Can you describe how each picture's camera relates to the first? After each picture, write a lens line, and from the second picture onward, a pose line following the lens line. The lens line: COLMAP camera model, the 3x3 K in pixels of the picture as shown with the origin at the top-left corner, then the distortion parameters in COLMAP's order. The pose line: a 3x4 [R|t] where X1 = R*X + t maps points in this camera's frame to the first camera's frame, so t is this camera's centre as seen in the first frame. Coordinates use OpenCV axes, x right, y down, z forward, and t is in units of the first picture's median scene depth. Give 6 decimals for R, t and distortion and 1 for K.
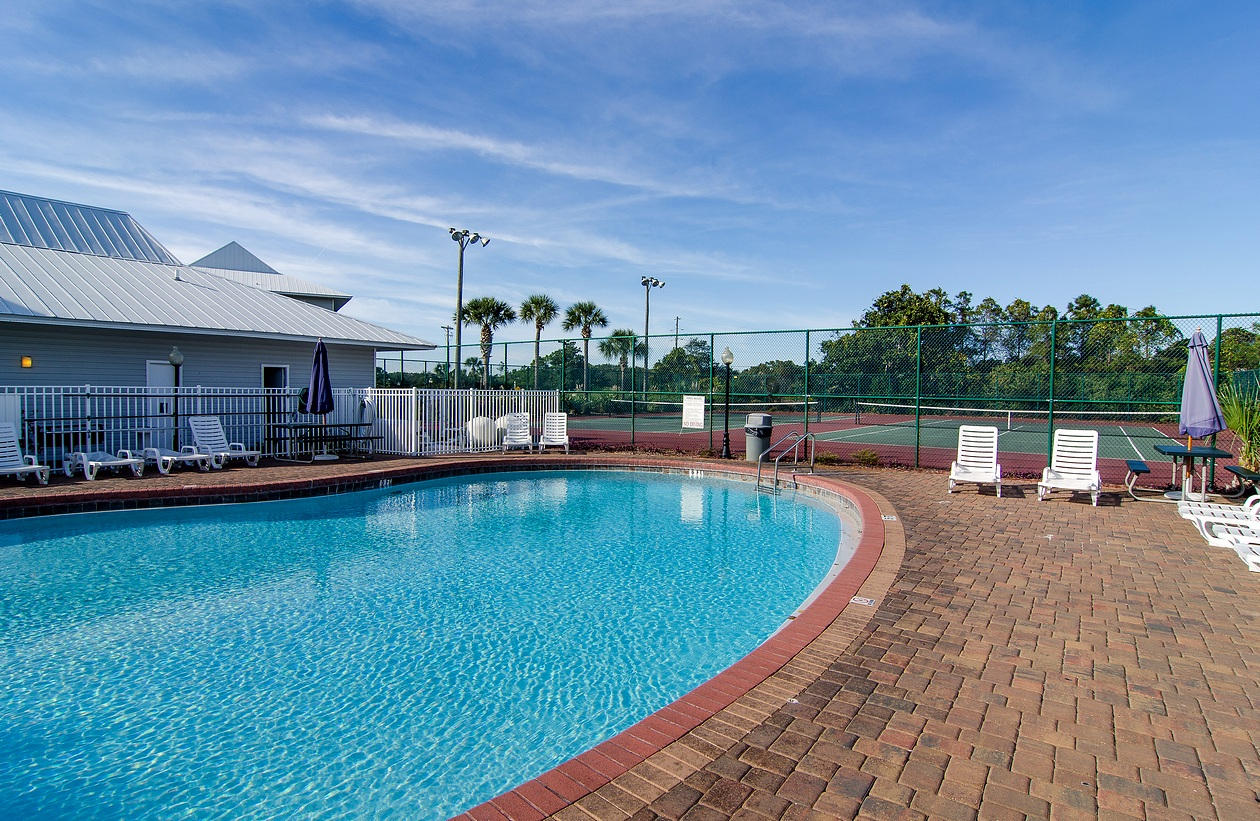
lens RADIAL K [[703.5, 0, 635.2], [0, 703.5, 436.0], [0, 0, 1]] dist [0.000124, 0.001490]
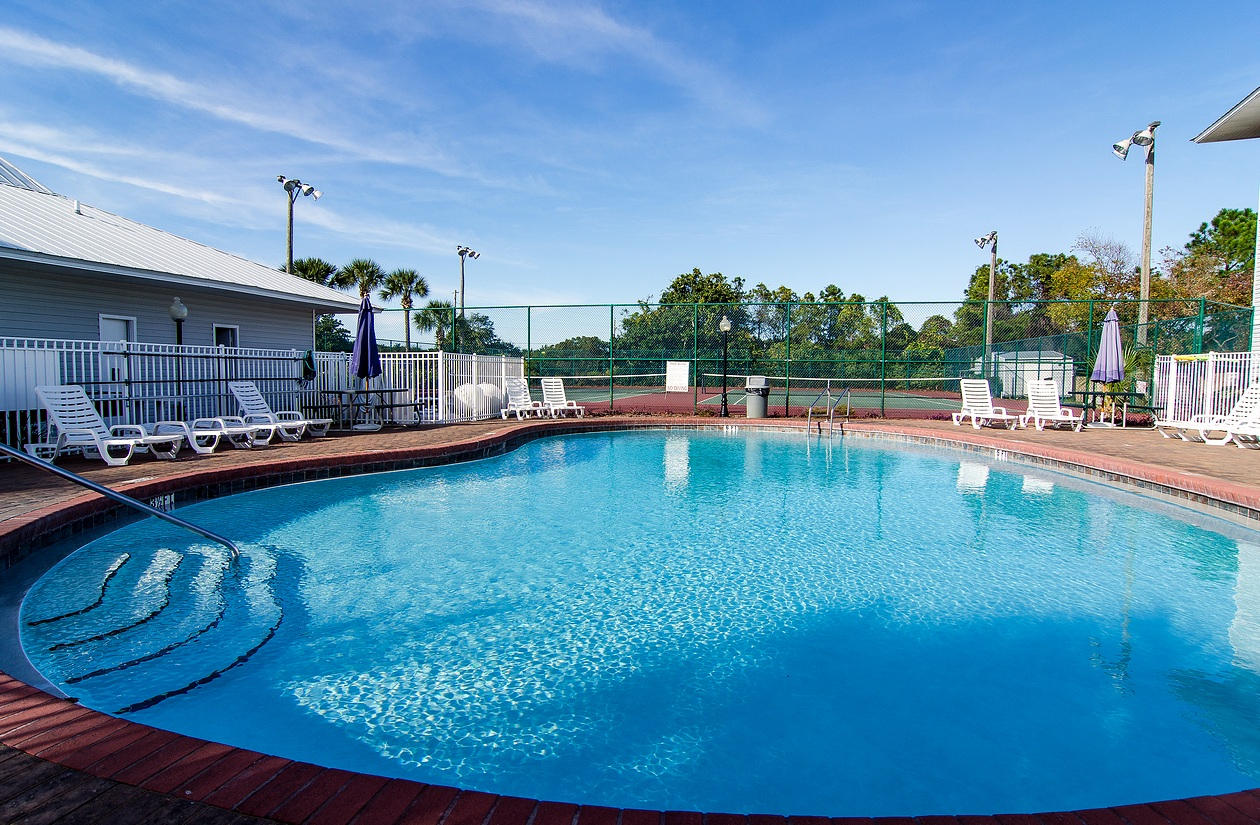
lens RADIAL K [[723.4, 0, 630.5], [0, 723.4, 411.0], [0, 0, 1]] dist [-0.002211, 0.006318]
pose [[0.918417, -0.026415, 0.394731, -0.153464], [0.030282, 0.999535, -0.003570, 0.007262], [-0.394453, 0.015232, 0.918790, 0.007227]]
